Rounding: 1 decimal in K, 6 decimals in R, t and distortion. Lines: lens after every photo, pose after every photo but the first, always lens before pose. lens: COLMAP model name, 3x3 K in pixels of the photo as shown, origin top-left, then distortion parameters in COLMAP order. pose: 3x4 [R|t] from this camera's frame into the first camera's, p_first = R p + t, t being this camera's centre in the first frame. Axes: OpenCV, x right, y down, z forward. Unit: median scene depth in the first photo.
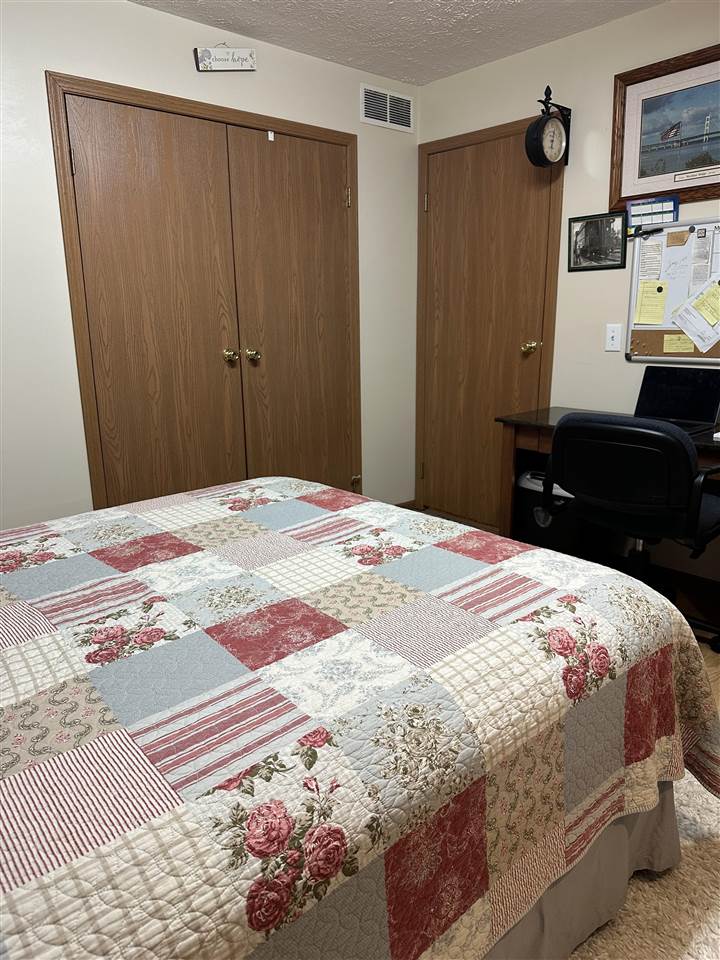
lens RADIAL K [[695.2, 0, 370.3], [0, 695.2, 483.1], [0, 0, 1]] dist [0.112164, -0.181273]
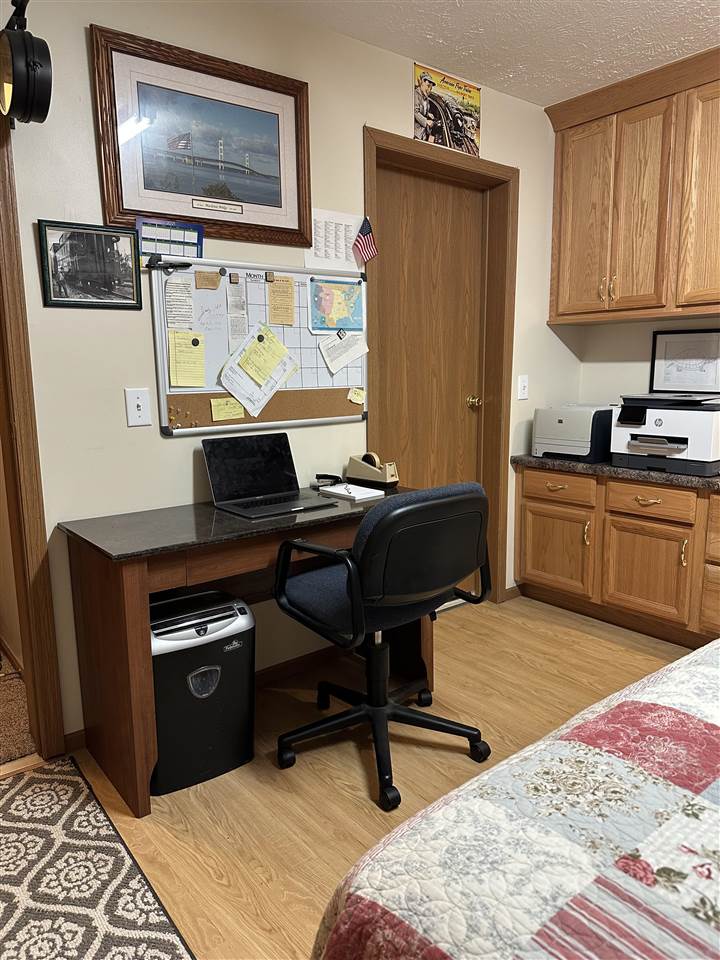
lens RADIAL K [[677.0, 0, 365.1], [0, 677.0, 482.5], [0, 0, 1]] dist [0.051435, -0.075853]
pose [[0.040000, -0.158805, 0.986499, -0.353171], [0.252277, 0.956909, 0.143812, -0.191493], [-0.966828, 0.243118, 0.078340, 0.817830]]
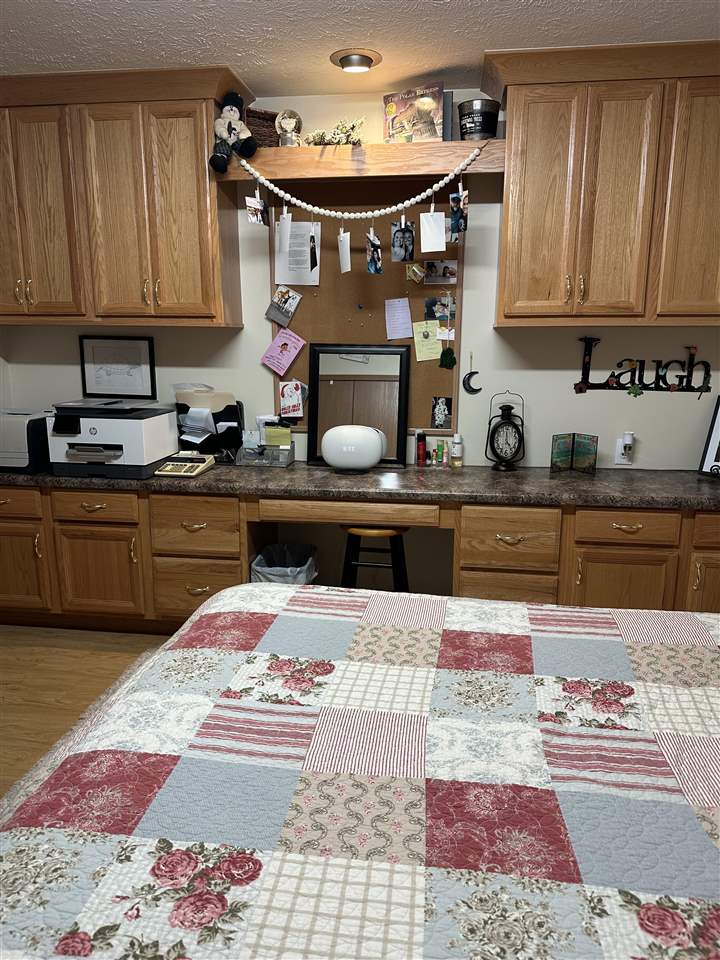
lens RADIAL K [[677.0, 0, 365.1], [0, 677.0, 482.5], [0, 0, 1]] dist [0.051435, -0.075853]
pose [[-0.660057, -0.152900, 0.735490, -0.377232], [0.179708, 0.918501, 0.352223, -0.240253], [-0.729404, 0.364661, -0.578786, 0.785108]]
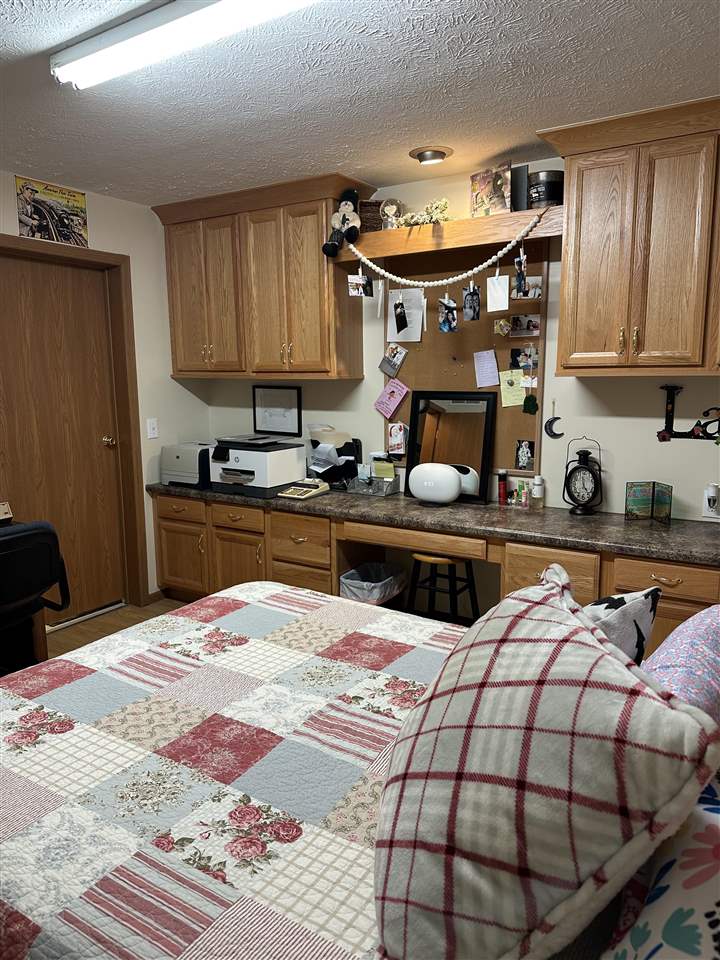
lens RADIAL K [[676.0, 0, 359.2], [0, 676.0, 481.4], [0, 0, 1]] dist [0.106721, -0.159112]
pose [[-0.281402, -0.146762, 0.948301, -0.676653], [0.240407, 0.945937, 0.217735, -0.215798], [-0.928987, 0.289249, -0.230906, 0.562550]]
